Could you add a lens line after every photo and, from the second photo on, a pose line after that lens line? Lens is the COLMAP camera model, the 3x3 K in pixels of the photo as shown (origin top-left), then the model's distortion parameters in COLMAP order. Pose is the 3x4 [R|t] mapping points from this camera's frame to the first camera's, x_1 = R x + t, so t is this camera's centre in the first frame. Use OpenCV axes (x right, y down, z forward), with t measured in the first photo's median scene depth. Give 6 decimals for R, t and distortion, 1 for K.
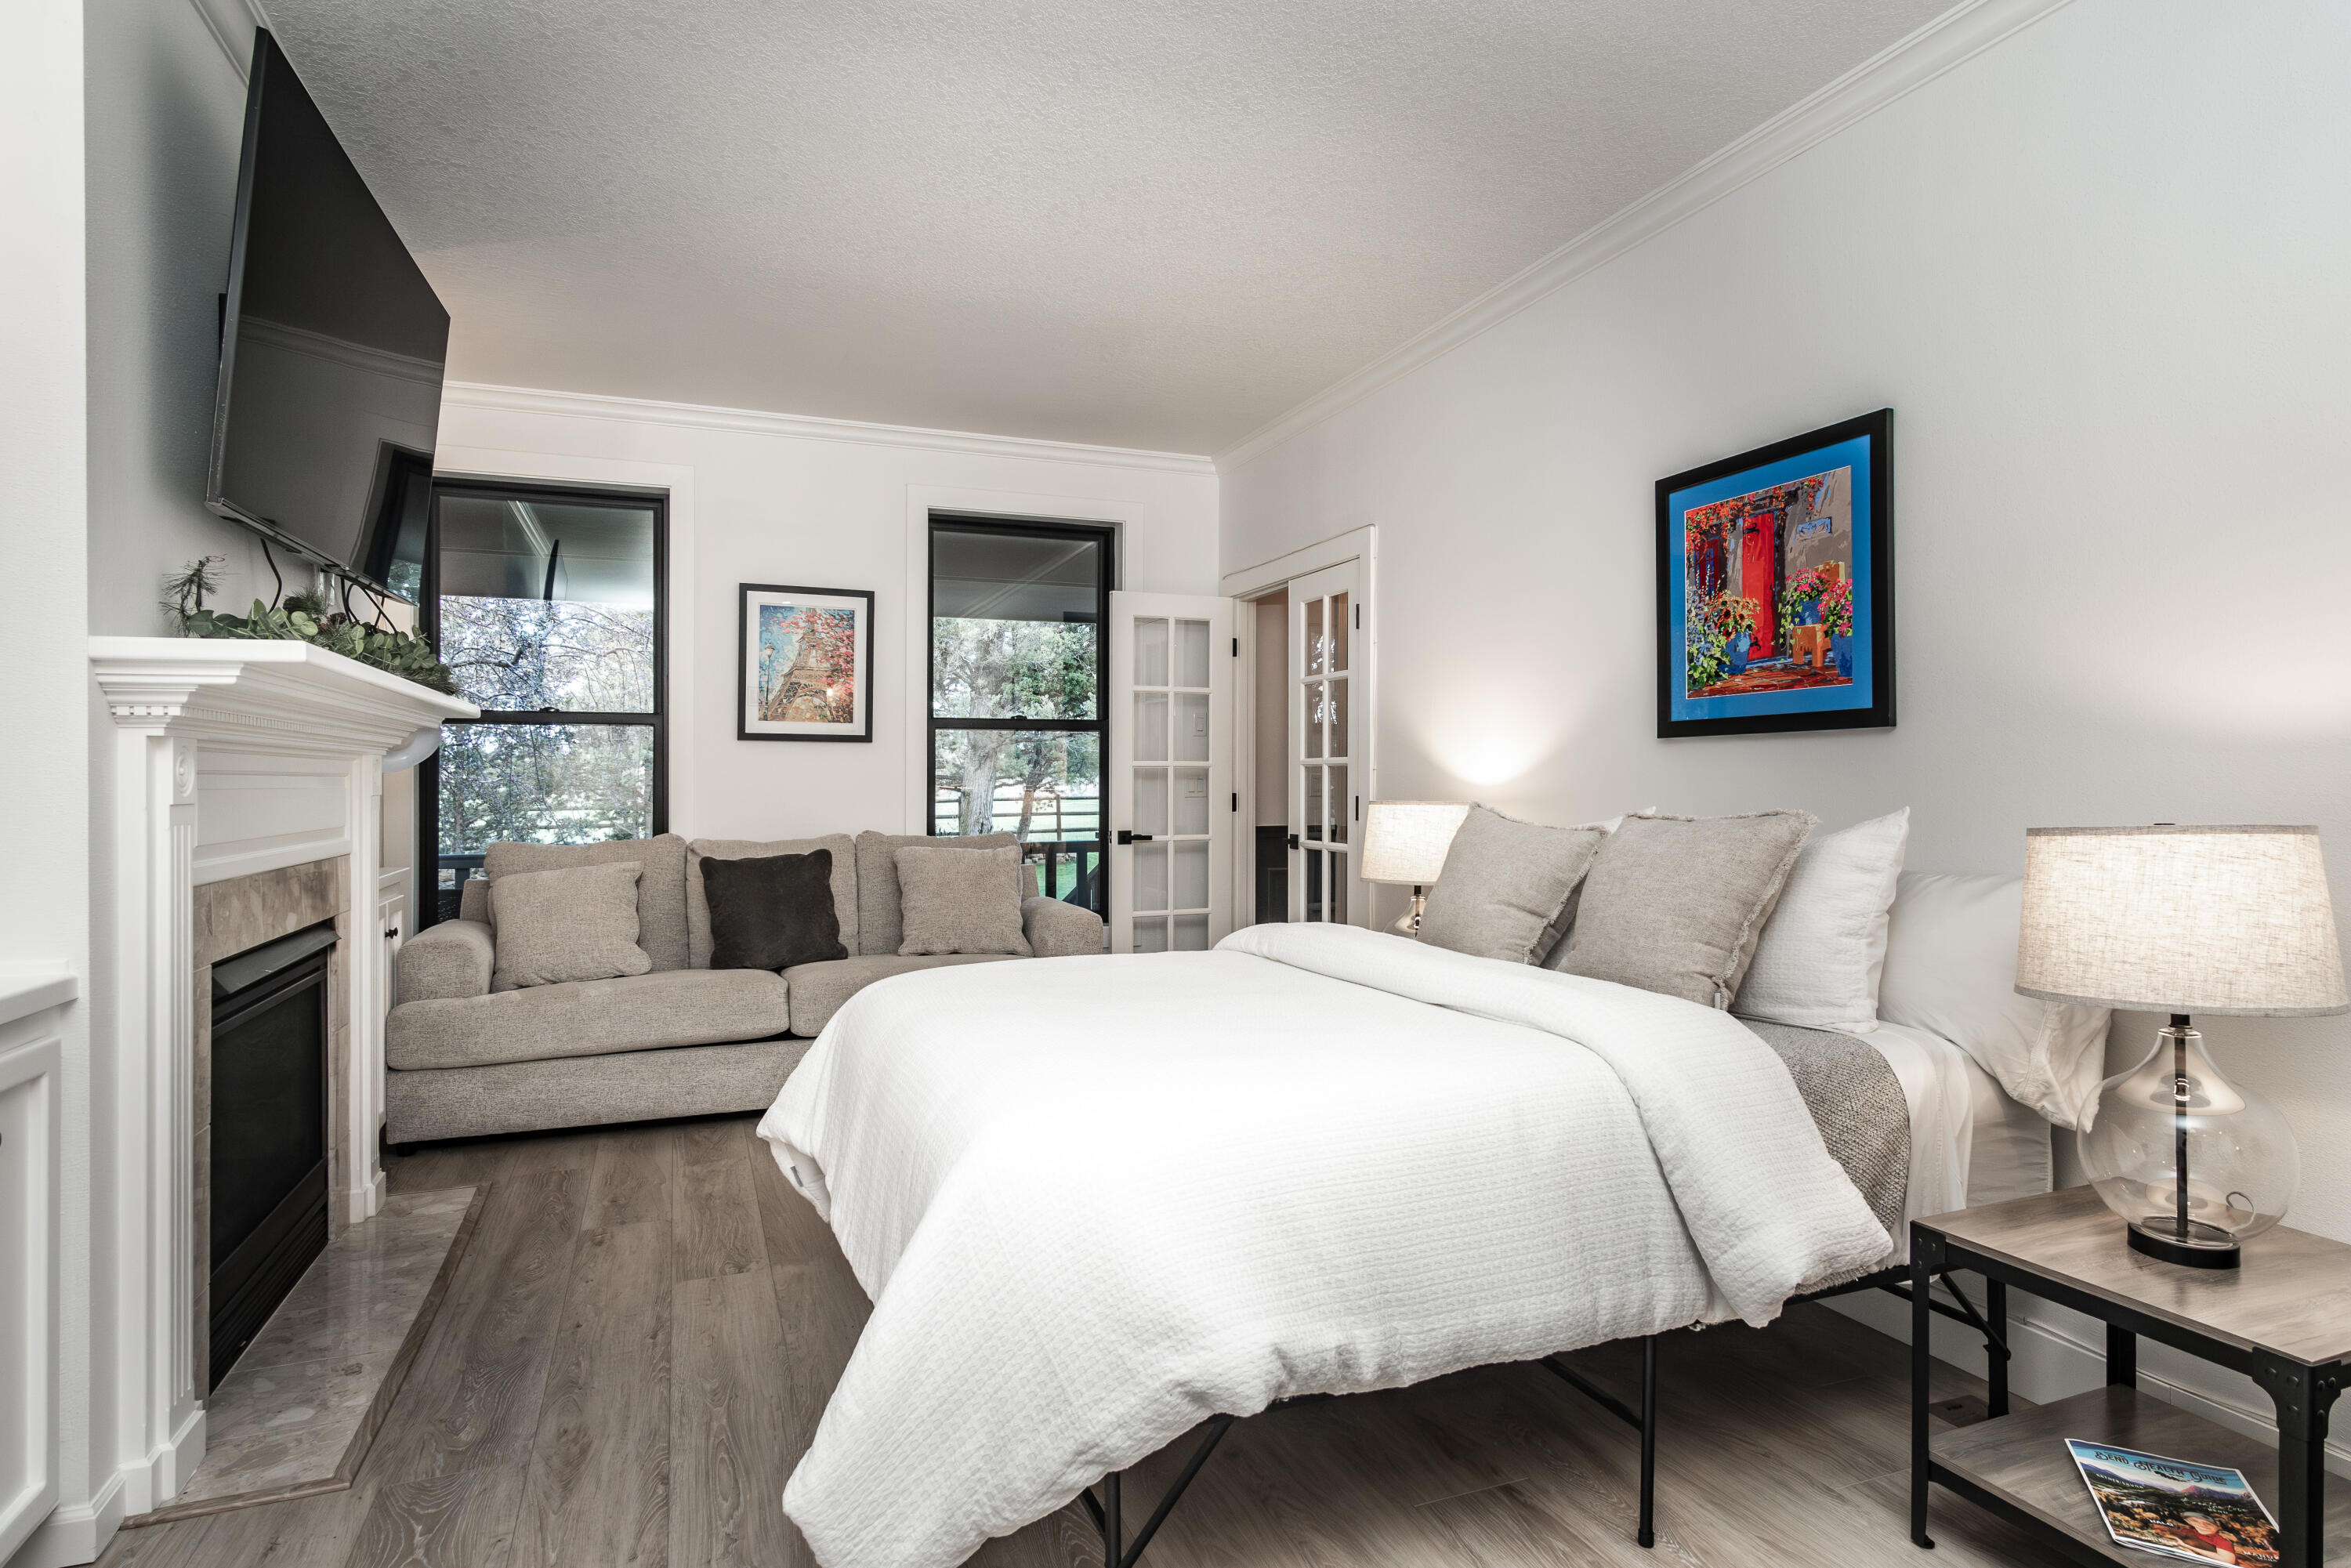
lens RADIAL K [[1272.0, 0, 1173.8], [0, 1272.0, 782.6], [0, 0, 1]] dist [0.001987, -0.000669]
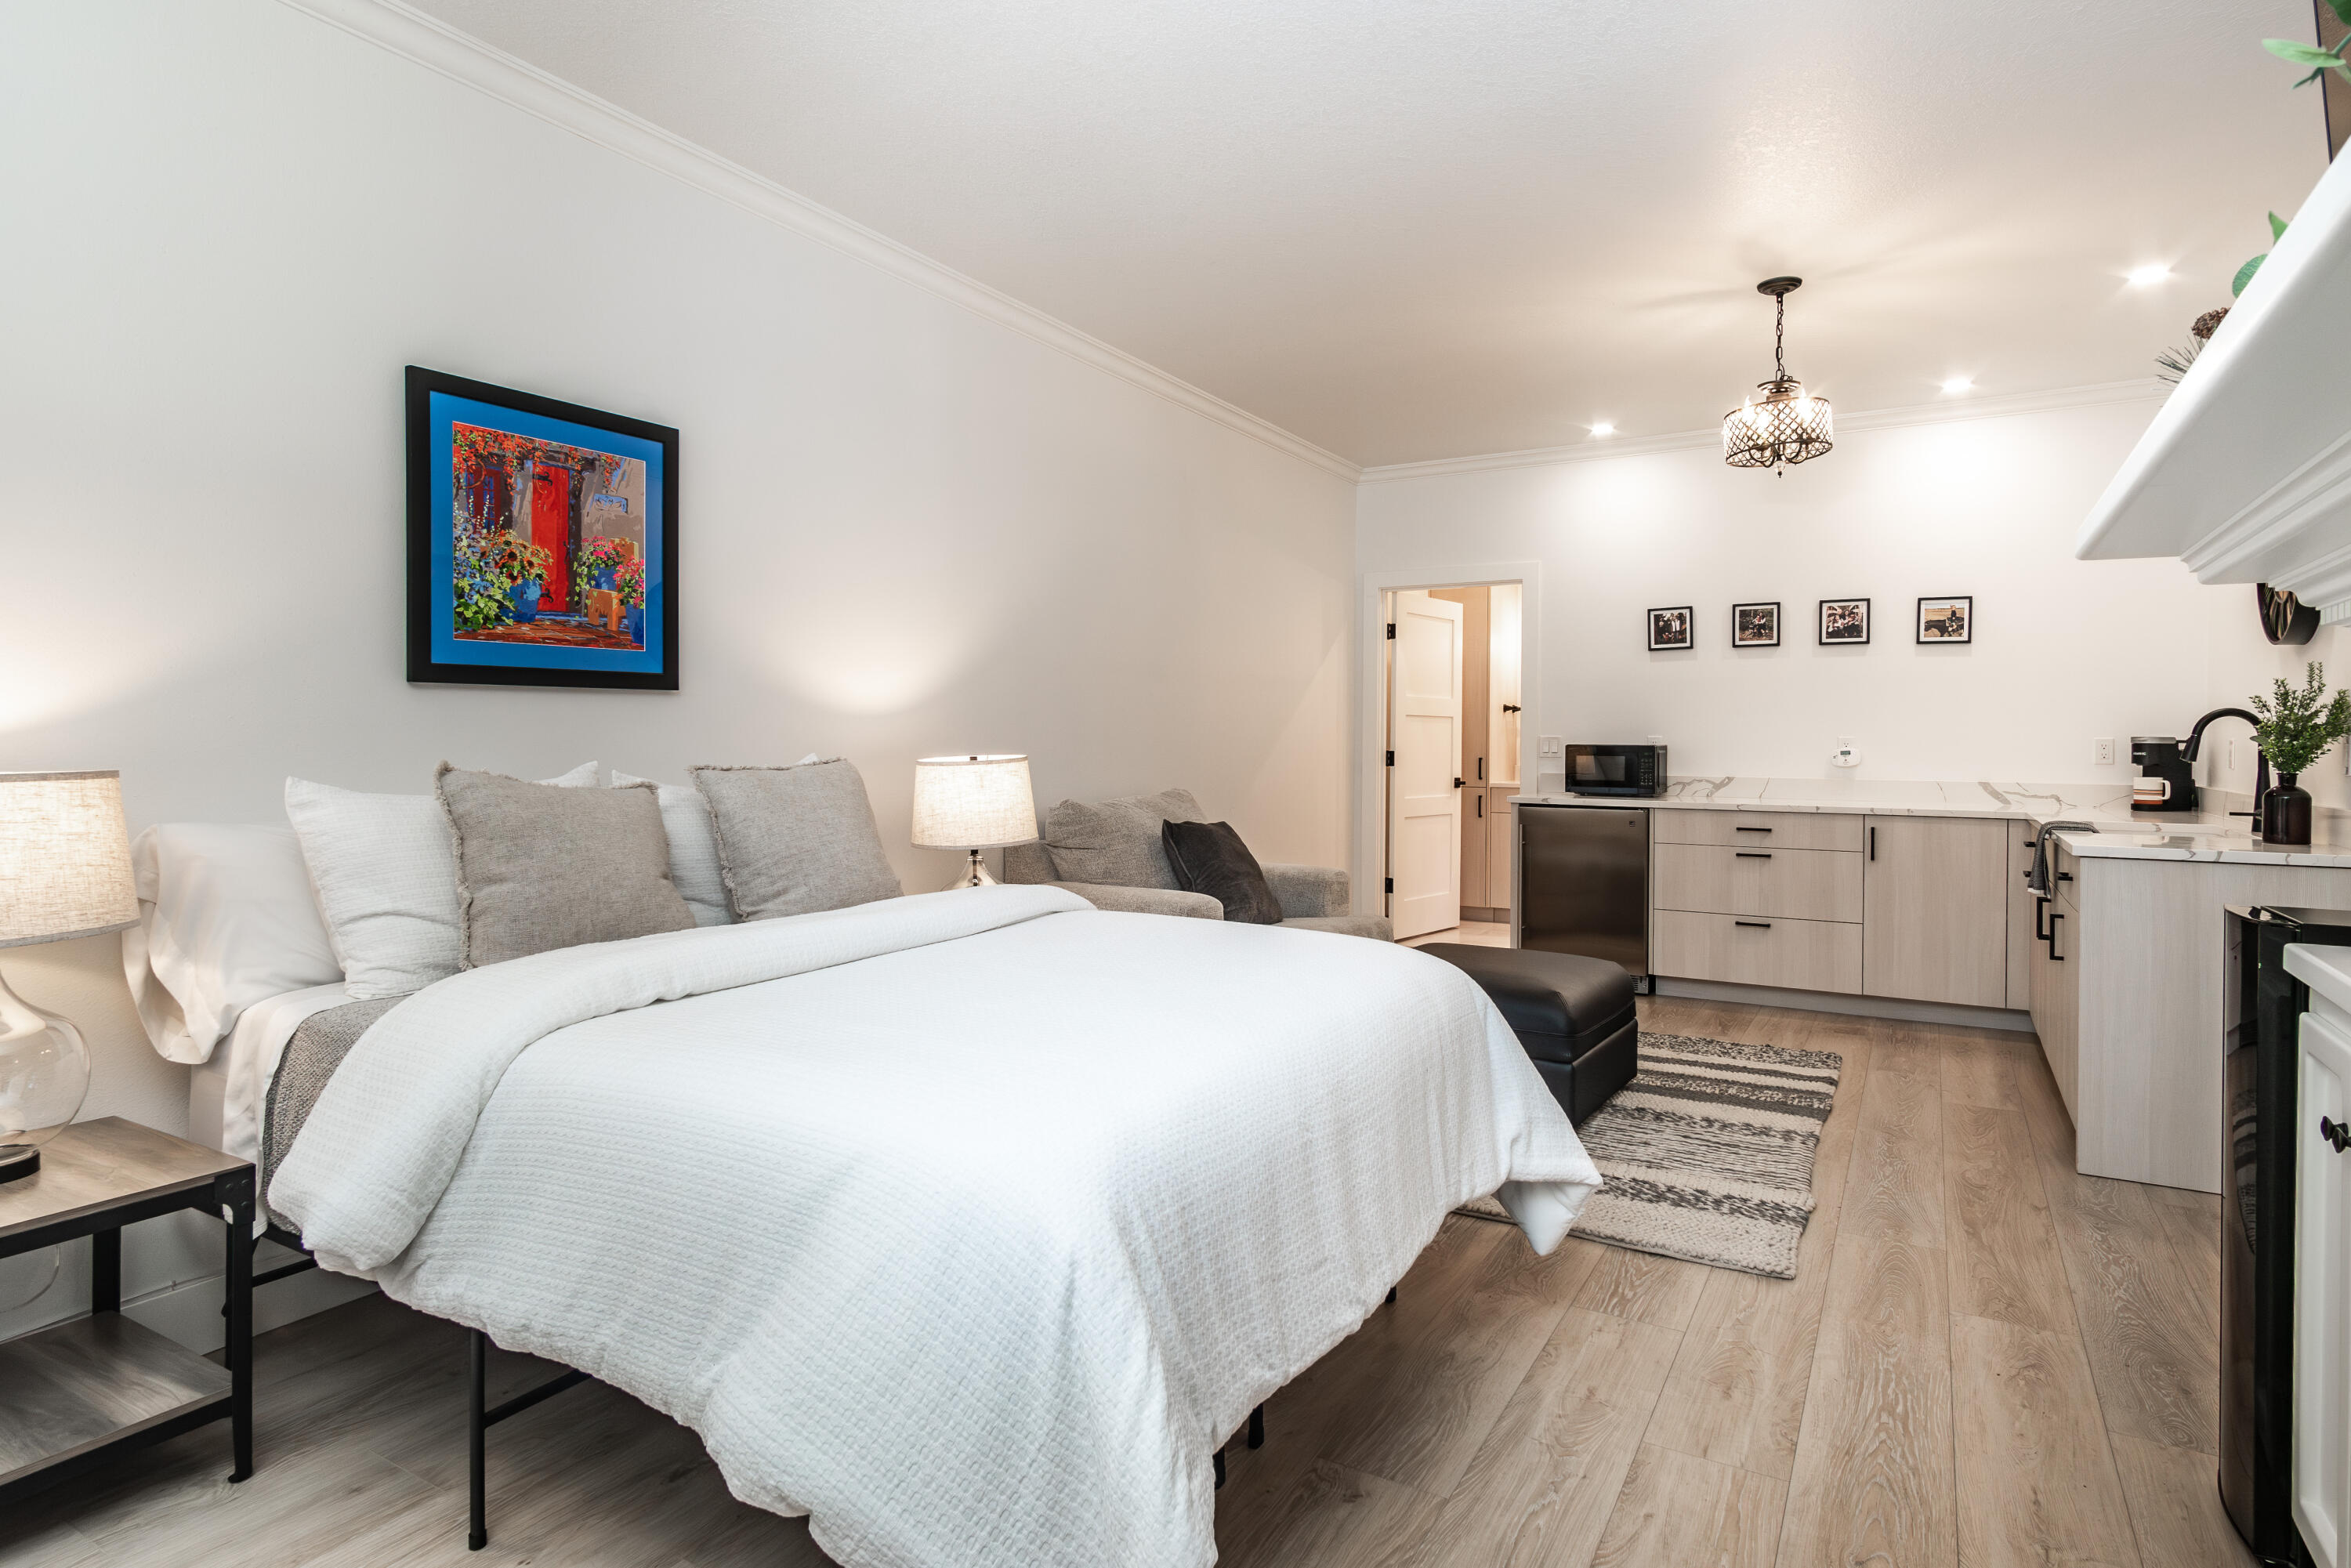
lens RADIAL K [[1272.0, 0, 1173.3], [0, 1272.0, 762.1], [0, 0, 1]] dist [0.001987, -0.000669]
pose [[-0.616687, -0.022571, 0.786885, -0.630842], [-0.005847, 0.999693, 0.024093, -0.006156], [-0.787187, 0.010256, -0.616629, 1.239993]]
